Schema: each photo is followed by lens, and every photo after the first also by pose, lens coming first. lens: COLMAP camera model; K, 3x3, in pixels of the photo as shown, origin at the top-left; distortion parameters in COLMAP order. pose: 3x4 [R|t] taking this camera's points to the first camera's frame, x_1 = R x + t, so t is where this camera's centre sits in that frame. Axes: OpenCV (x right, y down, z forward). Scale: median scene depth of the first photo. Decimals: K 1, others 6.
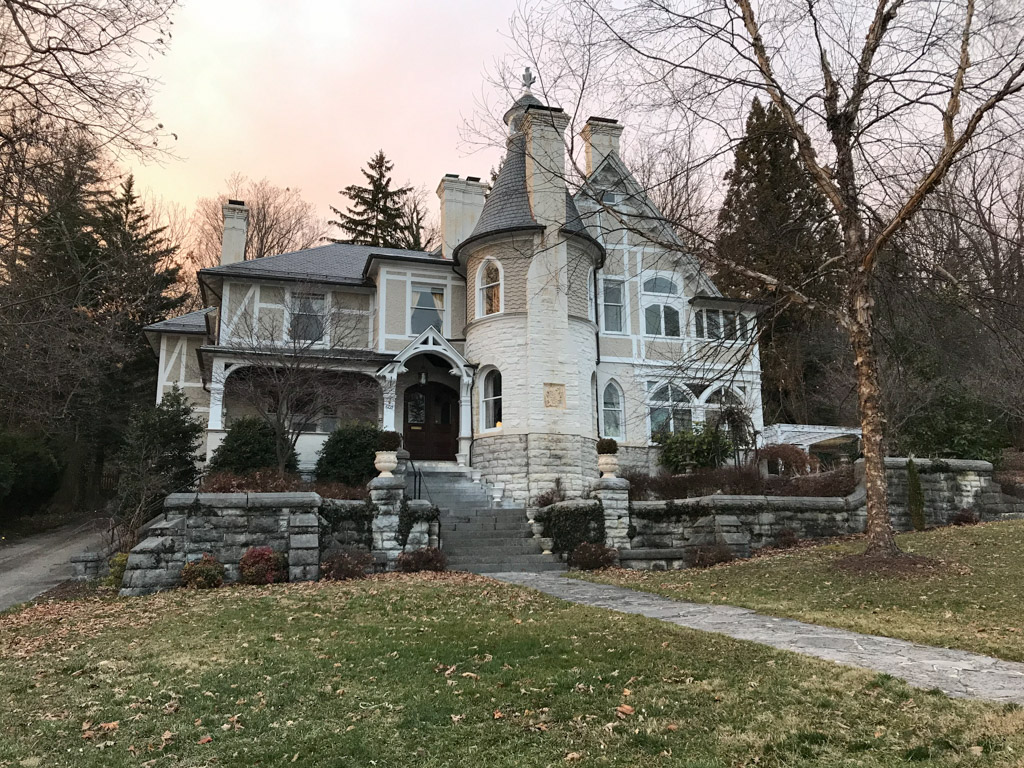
lens RADIAL K [[860.7, 0, 483.3], [0, 860.7, 384.2], [0, 0, 1]] dist [0.044973, -0.004693]
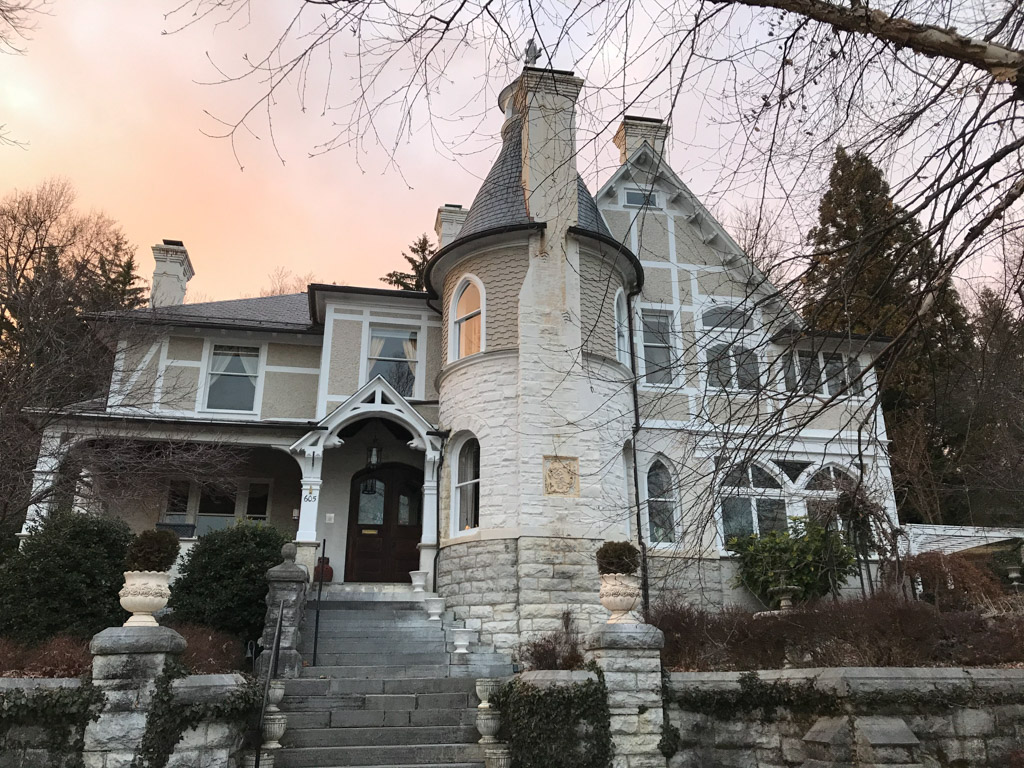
lens RADIAL K [[838.9, 0, 505.1], [0, 838.9, 375.3], [0, 0, 1]] dist [0.037139, -0.076930]
pose [[0.996625, -0.024782, -0.078256, 0.089773], [0.013259, 0.989421, -0.144463, 0.028109], [0.081008, 0.142938, 0.986411, 0.371877]]
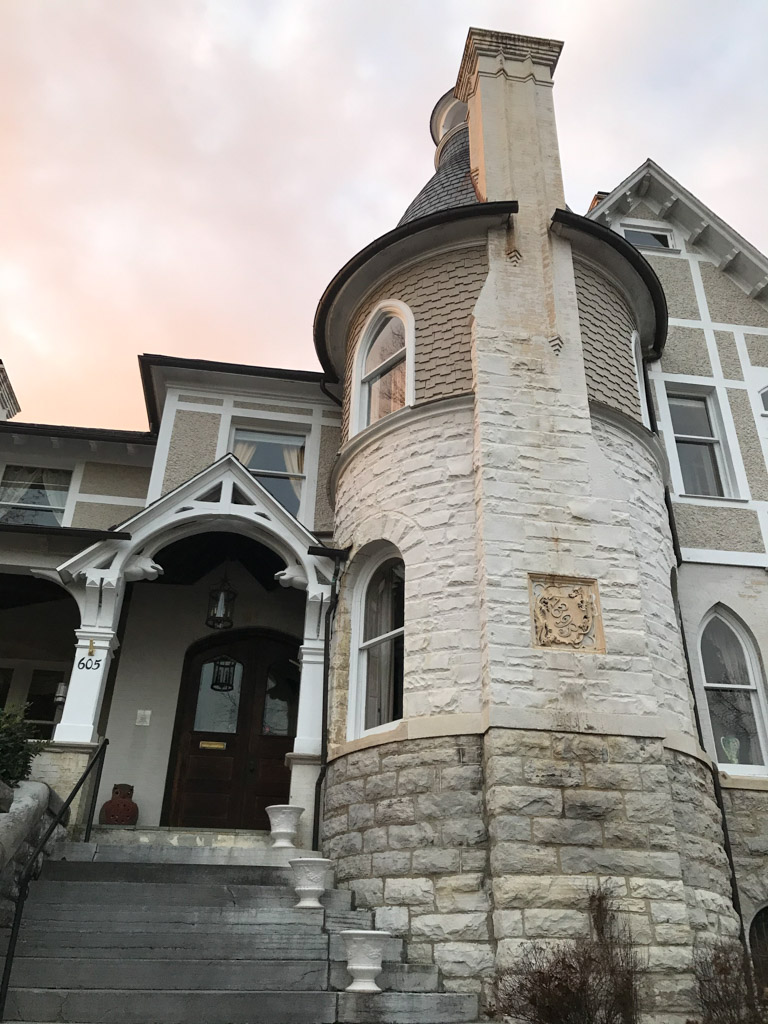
lens RADIAL K [[838.9, 0, 384.0], [0, 838.9, 512.0], [0, 0, 1]] dist [0.037139, -0.076930]
pose [[0.992474, -0.036928, -0.116751, 0.052429], [0.000410, 0.954441, -0.298399, 0.069750], [0.122452, 0.296106, 0.947273, 0.670706]]
